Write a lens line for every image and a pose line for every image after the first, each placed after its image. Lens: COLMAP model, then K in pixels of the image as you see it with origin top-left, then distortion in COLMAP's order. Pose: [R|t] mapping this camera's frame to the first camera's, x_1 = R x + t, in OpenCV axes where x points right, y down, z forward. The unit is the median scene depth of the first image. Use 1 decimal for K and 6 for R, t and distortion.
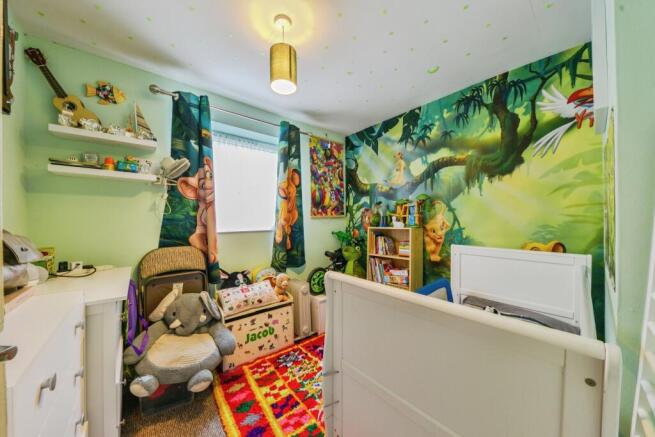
lens RADIAL K [[228.6, 0, 327.5], [0, 228.6, 218.5], [0, 0, 1]] dist [0.002637, -0.005706]
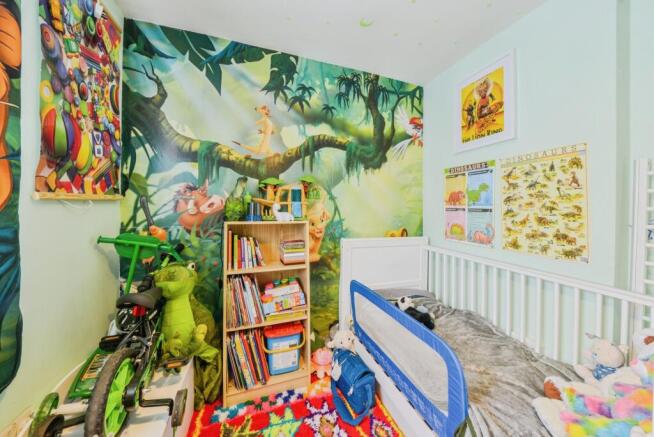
lens RADIAL K [[237.2, 0, 327.8], [0, 237.2, 205.5], [0, 0, 1]] dist [0.001036, -0.000025]
pose [[0.353854, 0.017629, 0.935135, -0.268566], [-0.027261, 0.999592, -0.008528, -0.002537], [-0.934903, -0.022475, 0.354190, 0.621505]]
